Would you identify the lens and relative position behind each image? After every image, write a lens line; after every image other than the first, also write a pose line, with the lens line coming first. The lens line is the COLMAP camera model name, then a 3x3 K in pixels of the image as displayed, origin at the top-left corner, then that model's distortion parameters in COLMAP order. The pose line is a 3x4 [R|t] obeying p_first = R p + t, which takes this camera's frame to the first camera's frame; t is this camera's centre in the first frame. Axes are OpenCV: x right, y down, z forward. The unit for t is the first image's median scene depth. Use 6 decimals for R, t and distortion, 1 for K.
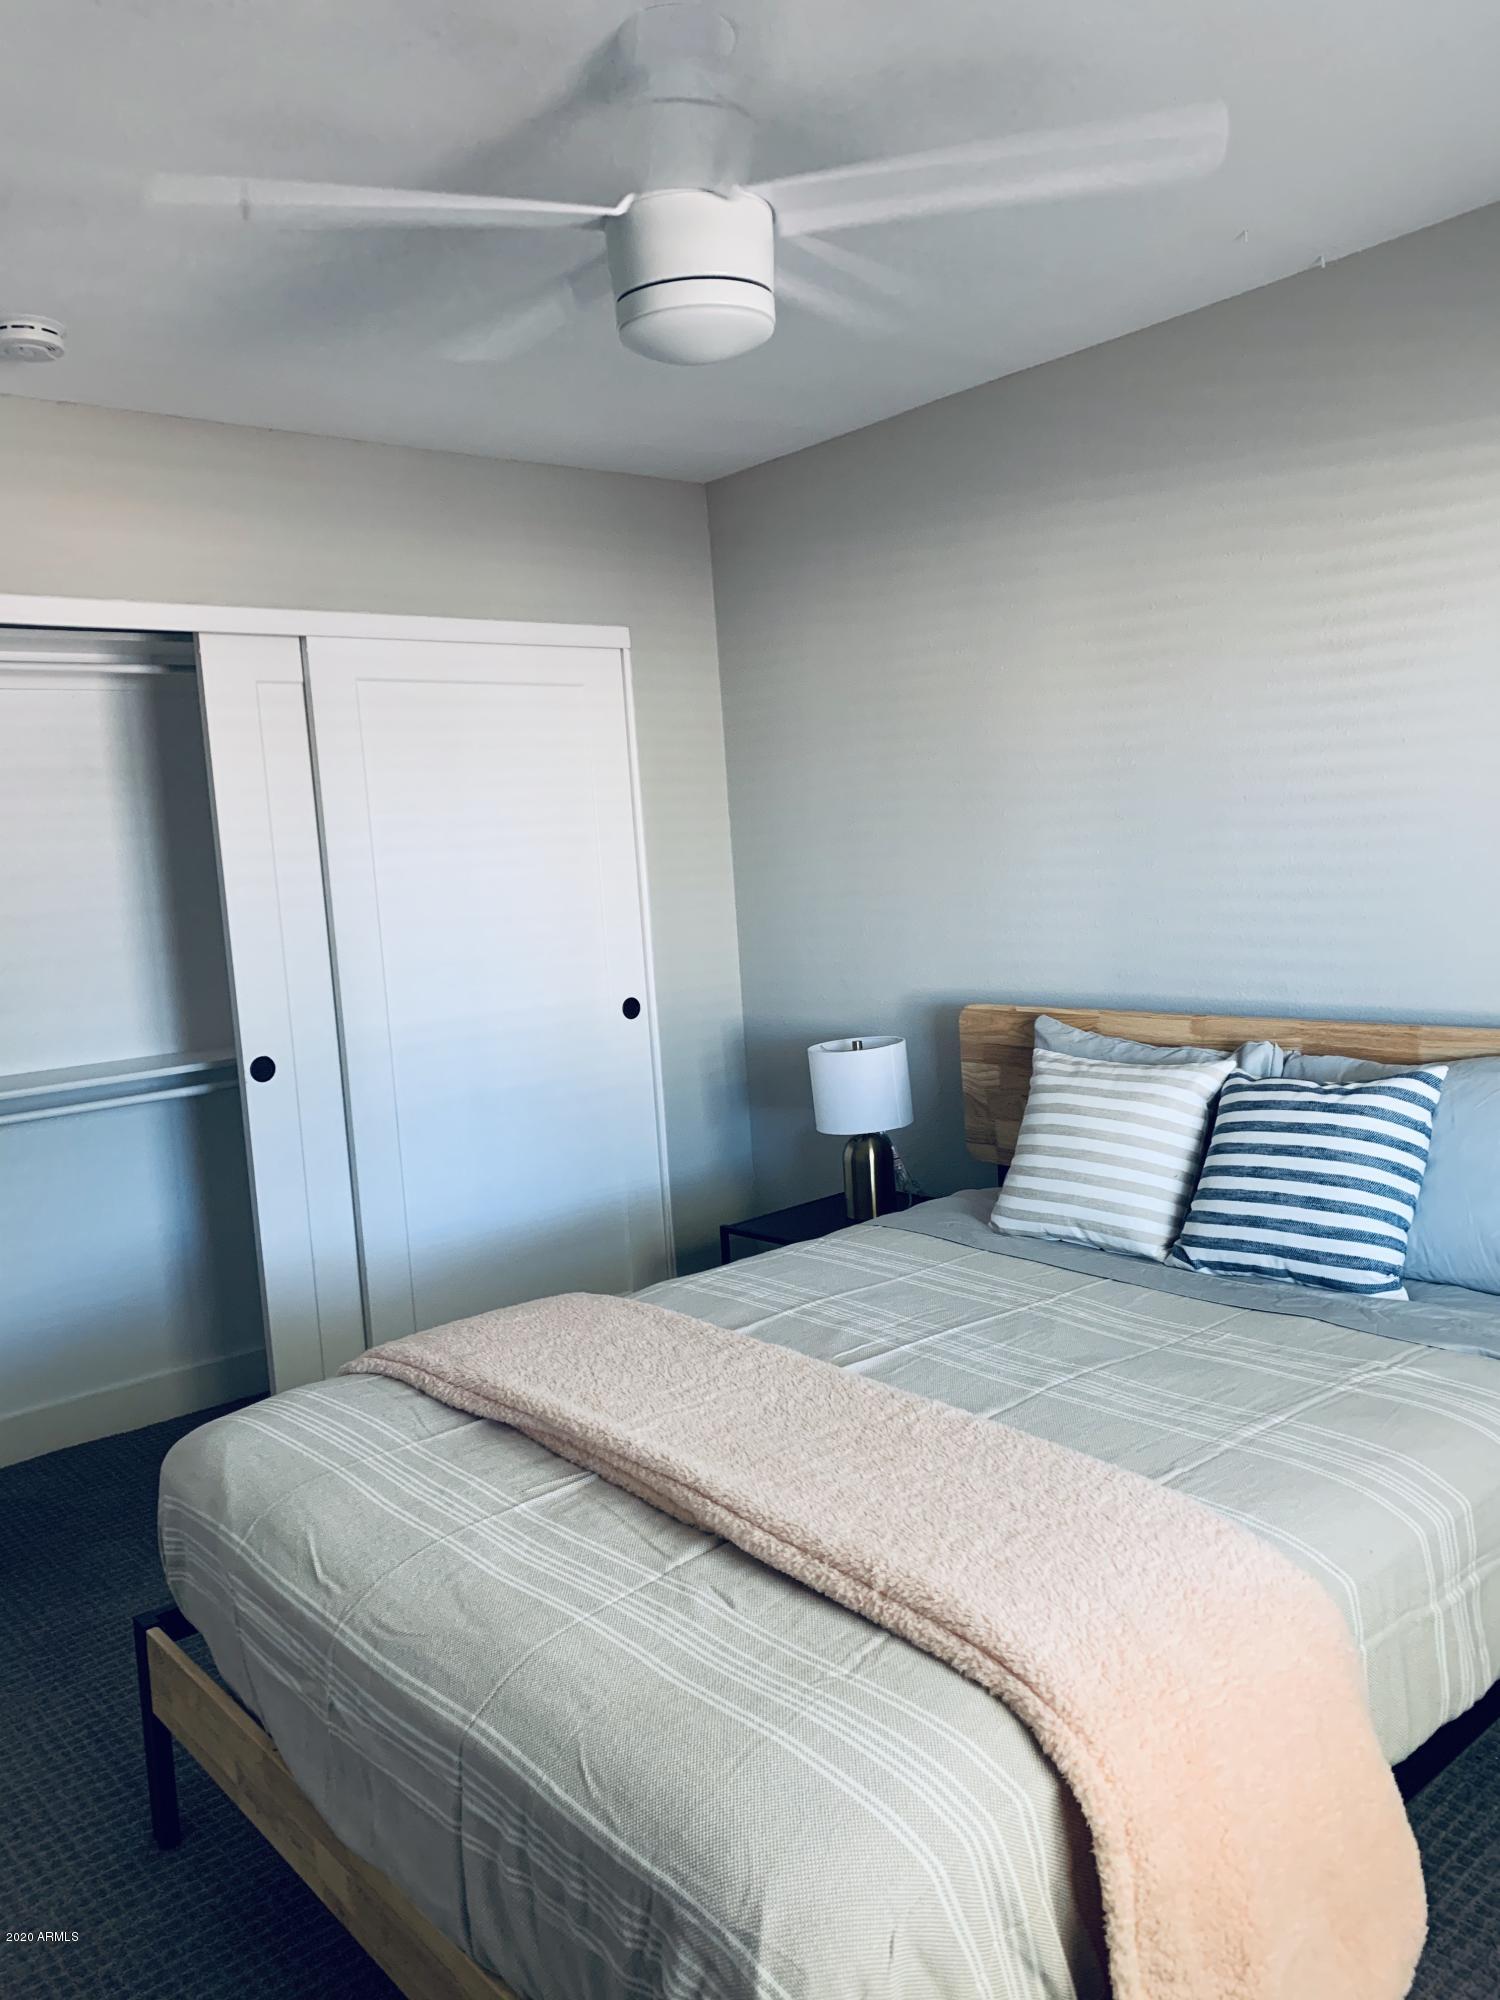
lens RADIAL K [[1501.5, 0, 751.8], [0, 1501.5, 976.1], [0, 0, 1]] dist [0.112451, -0.211051]
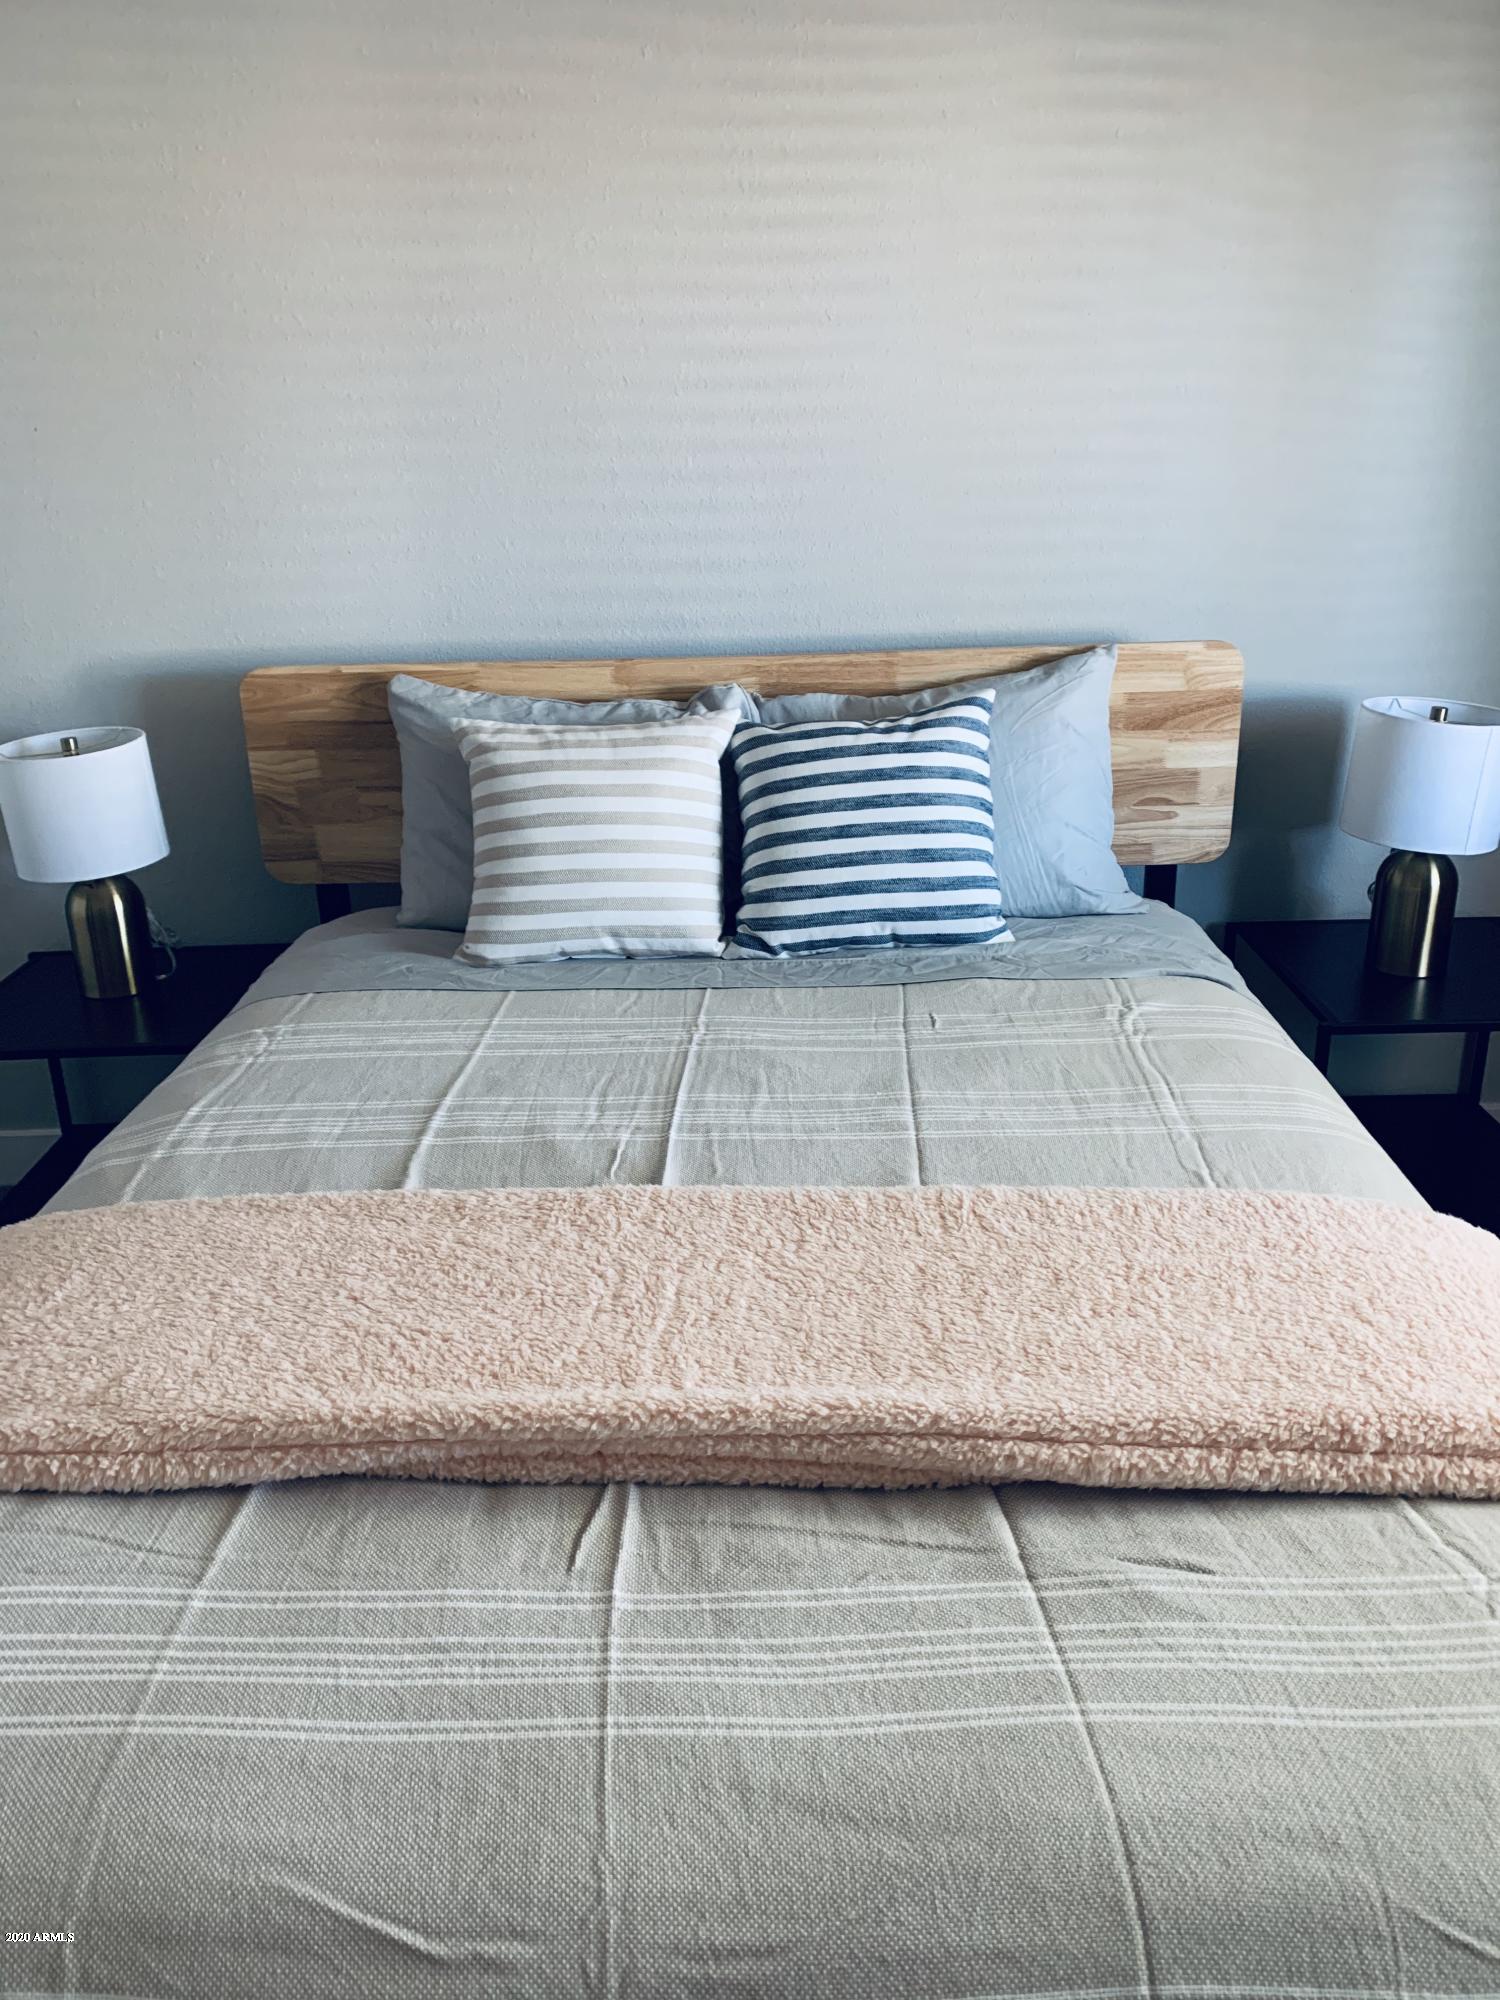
lens RADIAL K [[1512.9, 0, 754.3], [0, 1512.9, 987.5], [0, 0, 1]] dist [0.073045, -0.100193]
pose [[0.665498, -0.210487, 0.716106, -0.348966], [0.050551, 0.969921, 0.238113, 0.007152], [-0.744686, -0.122264, 0.656121, 0.473393]]
